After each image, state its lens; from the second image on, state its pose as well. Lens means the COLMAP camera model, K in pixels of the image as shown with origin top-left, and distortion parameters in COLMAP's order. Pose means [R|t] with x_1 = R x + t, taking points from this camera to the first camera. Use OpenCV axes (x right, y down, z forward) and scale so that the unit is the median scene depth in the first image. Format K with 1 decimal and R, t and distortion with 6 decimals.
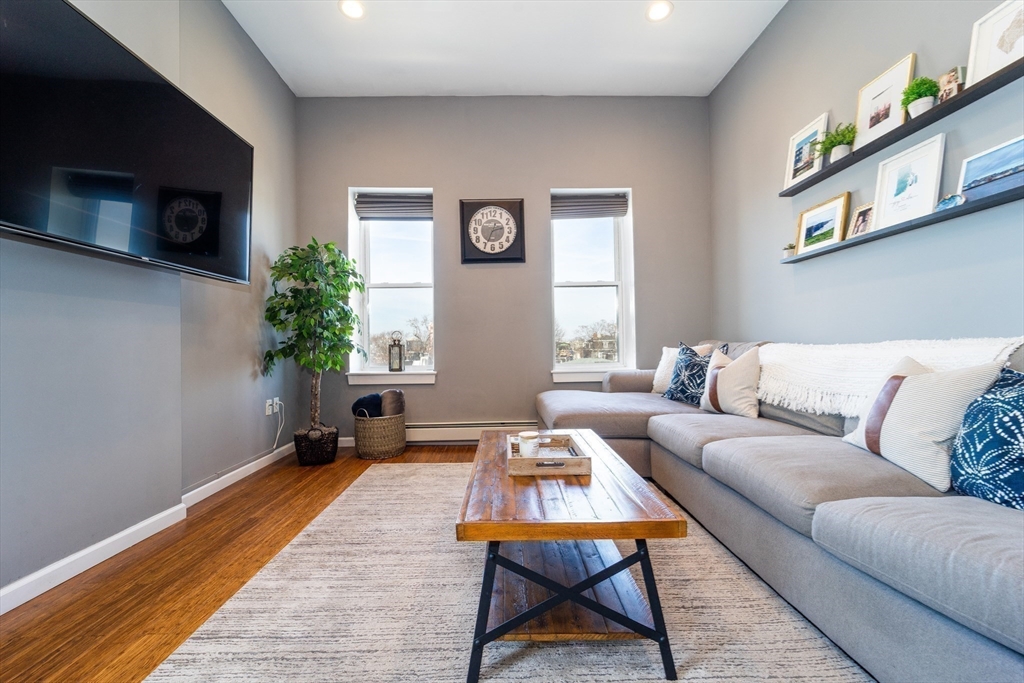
lens RADIAL K [[410.2, 0, 517.5], [0, 410.2, 343.5], [0, 0, 1]] dist [-0.000437, -0.001038]
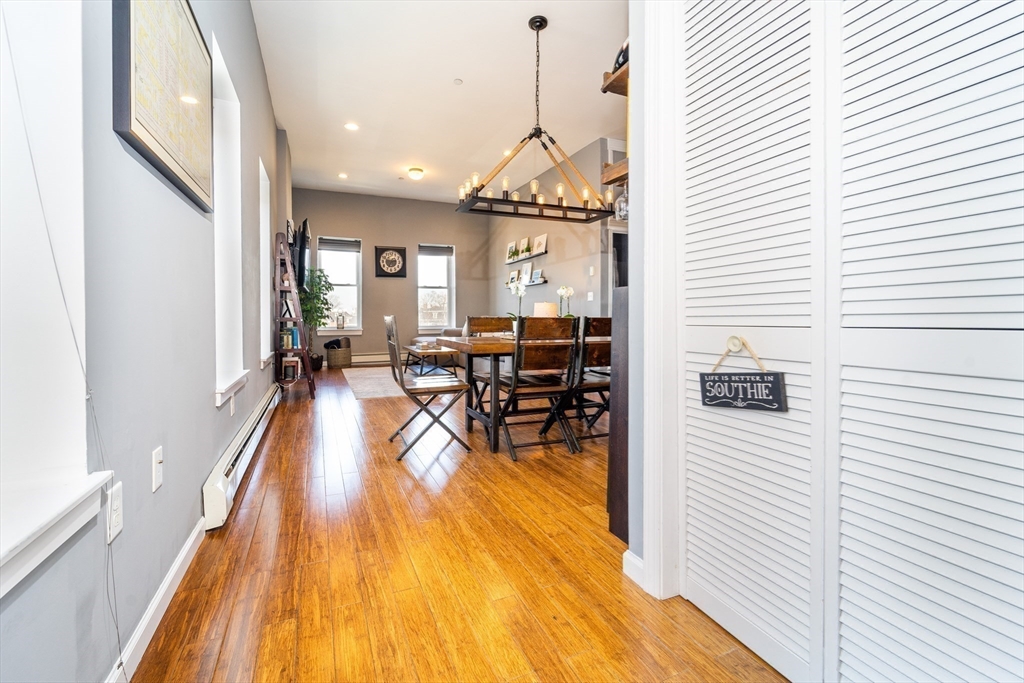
lens RADIAL K [[410.2, 0, 479.0], [0, 410.2, 321.5], [0, 0, 1]] dist [-0.000437, -0.001038]
pose [[0.951745, 0.006693, 0.306817, -0.393462], [-0.012272, 0.999792, 0.016260, -0.013530], [-0.306645, -0.019240, 0.951630, -1.649043]]
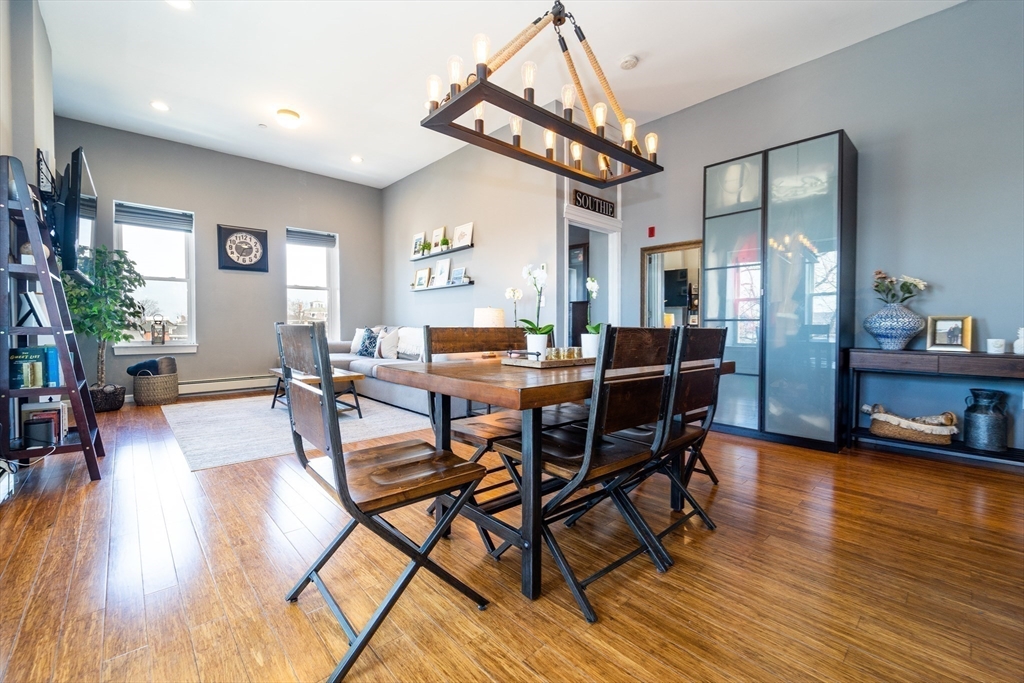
lens RADIAL K [[410.2, 0, 488.8], [0, 410.2, 336.7], [0, 0, 1]] dist [-0.000437, -0.001038]
pose [[0.788185, -0.002151, 0.615435, -0.396837], [-0.015333, 0.999615, 0.023130, -0.006916], [-0.615248, -0.027667, 0.787848, -1.048097]]
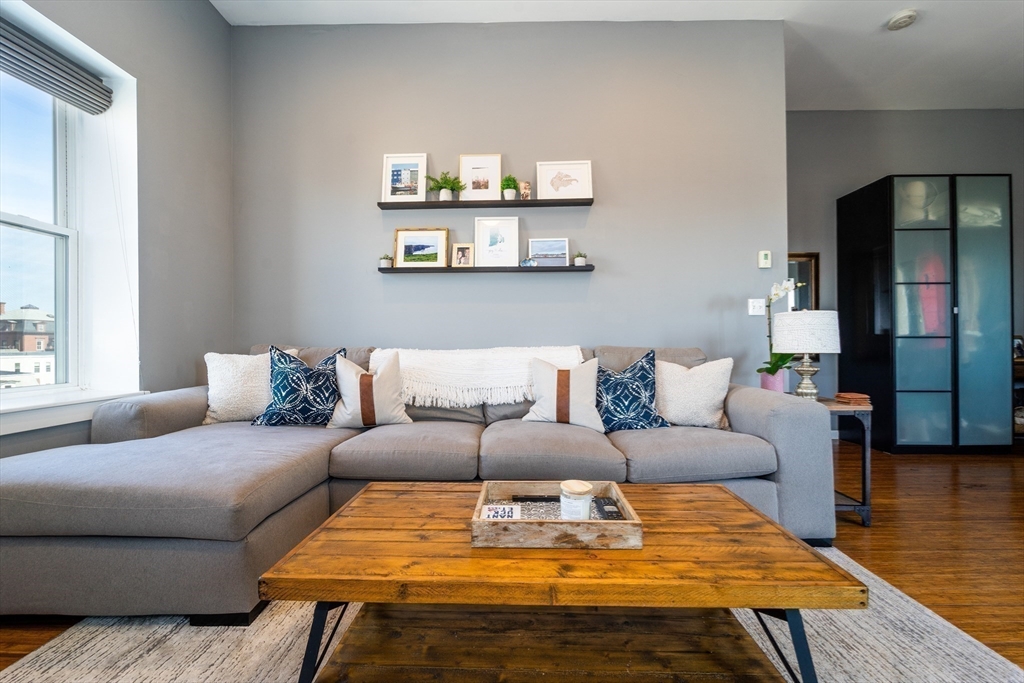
lens RADIAL K [[410.2, 0, 498.3], [0, 410.2, 346.0], [0, 0, 1]] dist [-0.000437, -0.001038]
pose [[0.077813, 0.010661, 0.996911, -0.367729], [-0.003410, 0.999940, -0.010427, 0.003095], [-0.996962, -0.002588, 0.077844, 0.631259]]
